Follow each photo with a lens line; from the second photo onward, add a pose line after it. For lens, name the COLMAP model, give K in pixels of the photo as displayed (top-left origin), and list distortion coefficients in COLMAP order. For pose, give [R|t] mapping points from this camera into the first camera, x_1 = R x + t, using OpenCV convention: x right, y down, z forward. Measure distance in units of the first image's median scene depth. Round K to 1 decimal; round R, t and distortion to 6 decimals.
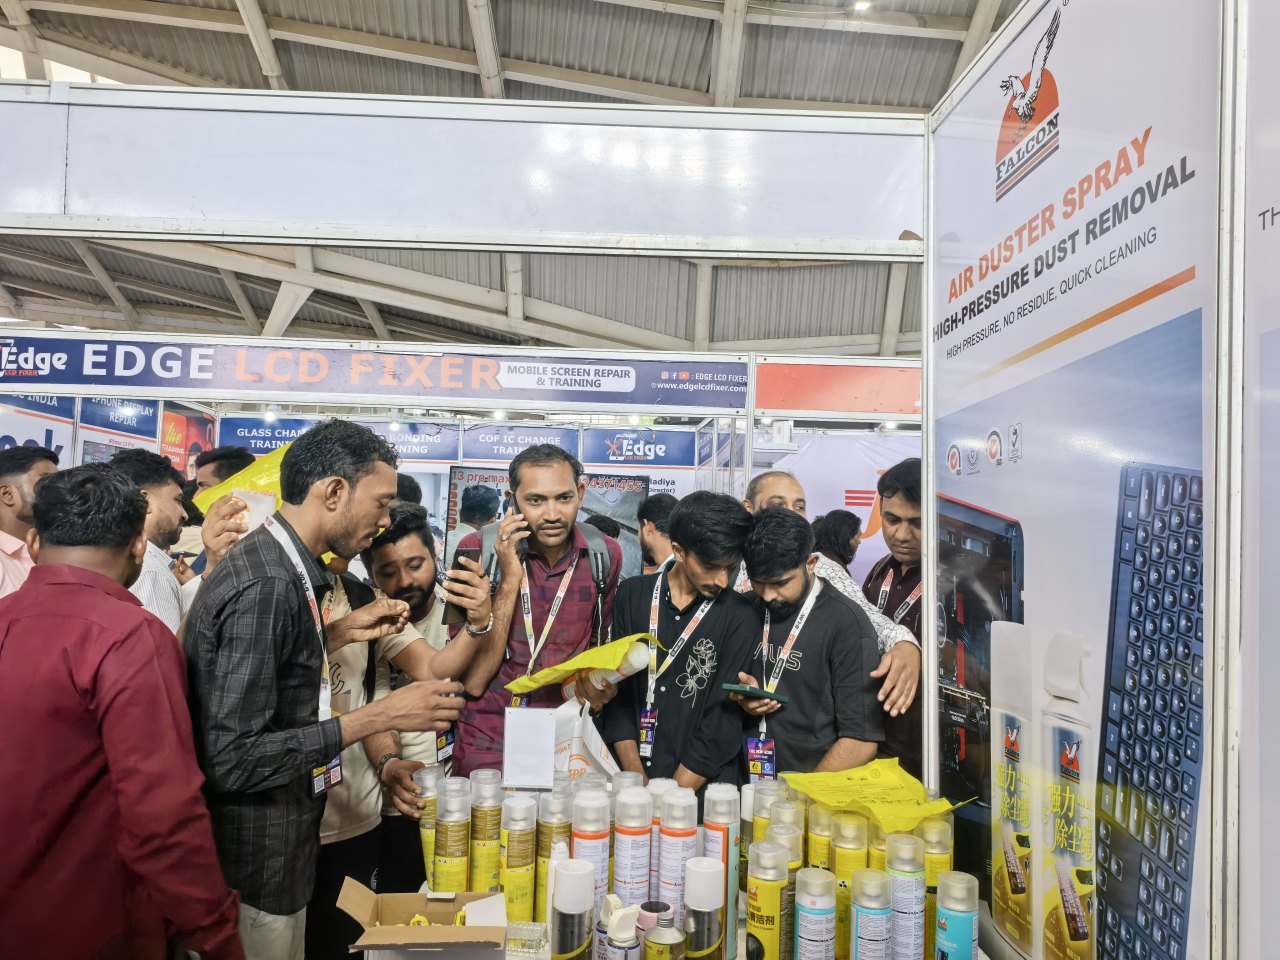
lens RADIAL K [[918.2, 0, 646.3], [0, 918.2, 498.2], [0, 0, 1]] dist [0.001151, 0.005124]
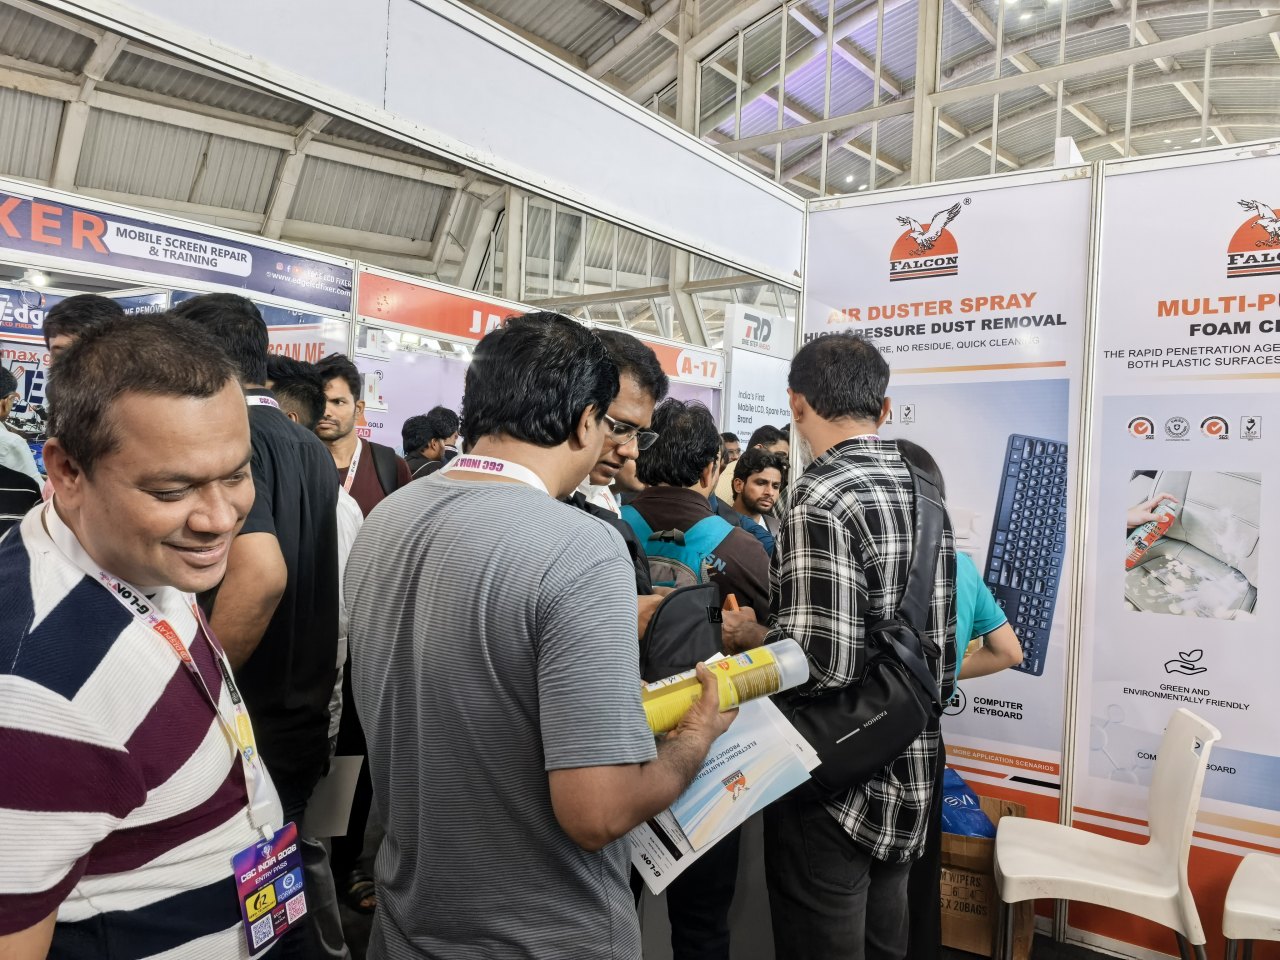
lens RADIAL K [[895.3, 0, 640.0], [0, 895.3, 480.0], [0, 0, 1]] dist [0.057354, -0.048743]
pose [[0.576254, -0.037784, 0.816397, -1.854223], [-0.055098, 0.994862, 0.084935, -0.063603], [-0.815411, -0.093926, 0.571212, 0.433826]]
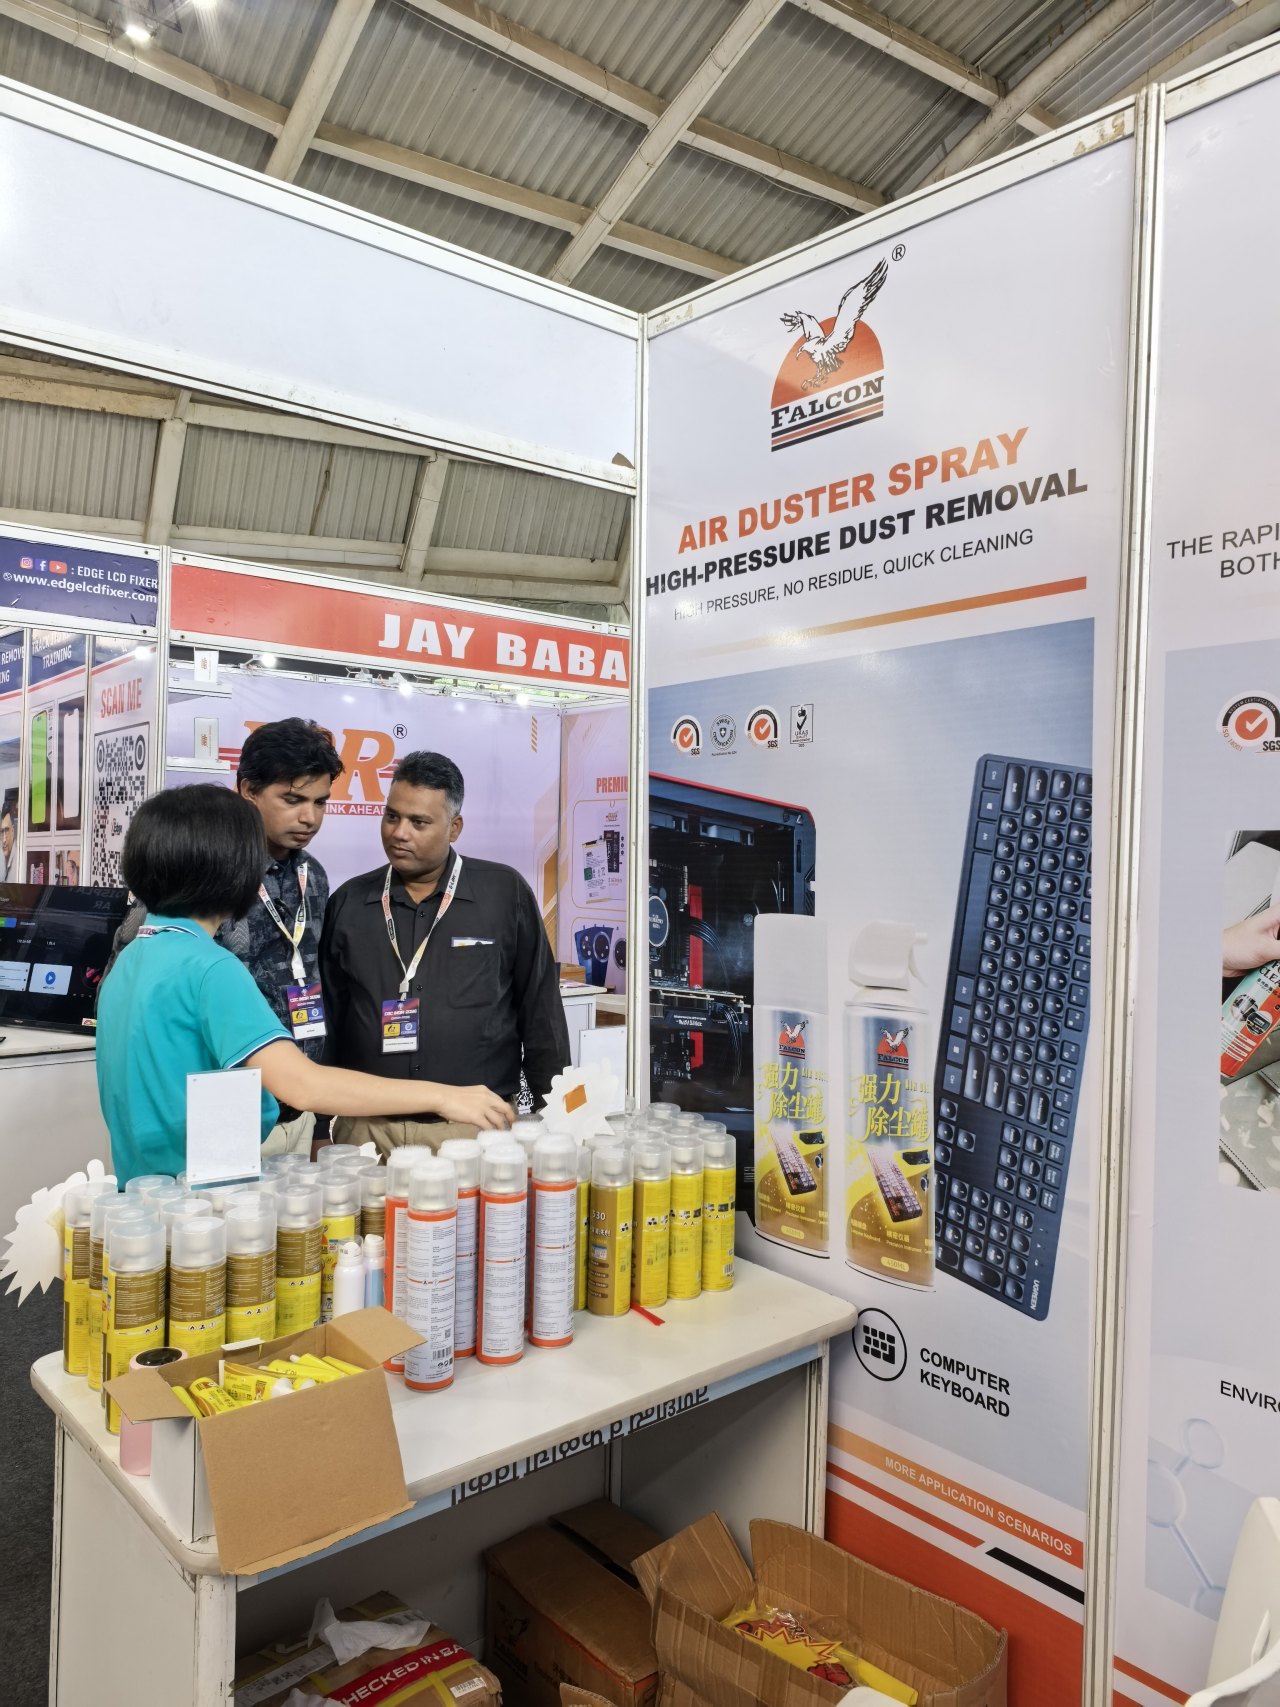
lens RADIAL K [[1194.0, 0, 640.0], [0, 1194.0, 853.5], [0, 0, 1]] dist [0.057354, -0.048743]
pose [[0.779625, -0.023094, 0.625821, -0.607603], [-0.028643, 0.996959, 0.072472, -0.015116], [-0.625591, -0.074426, 0.776593, 0.180681]]
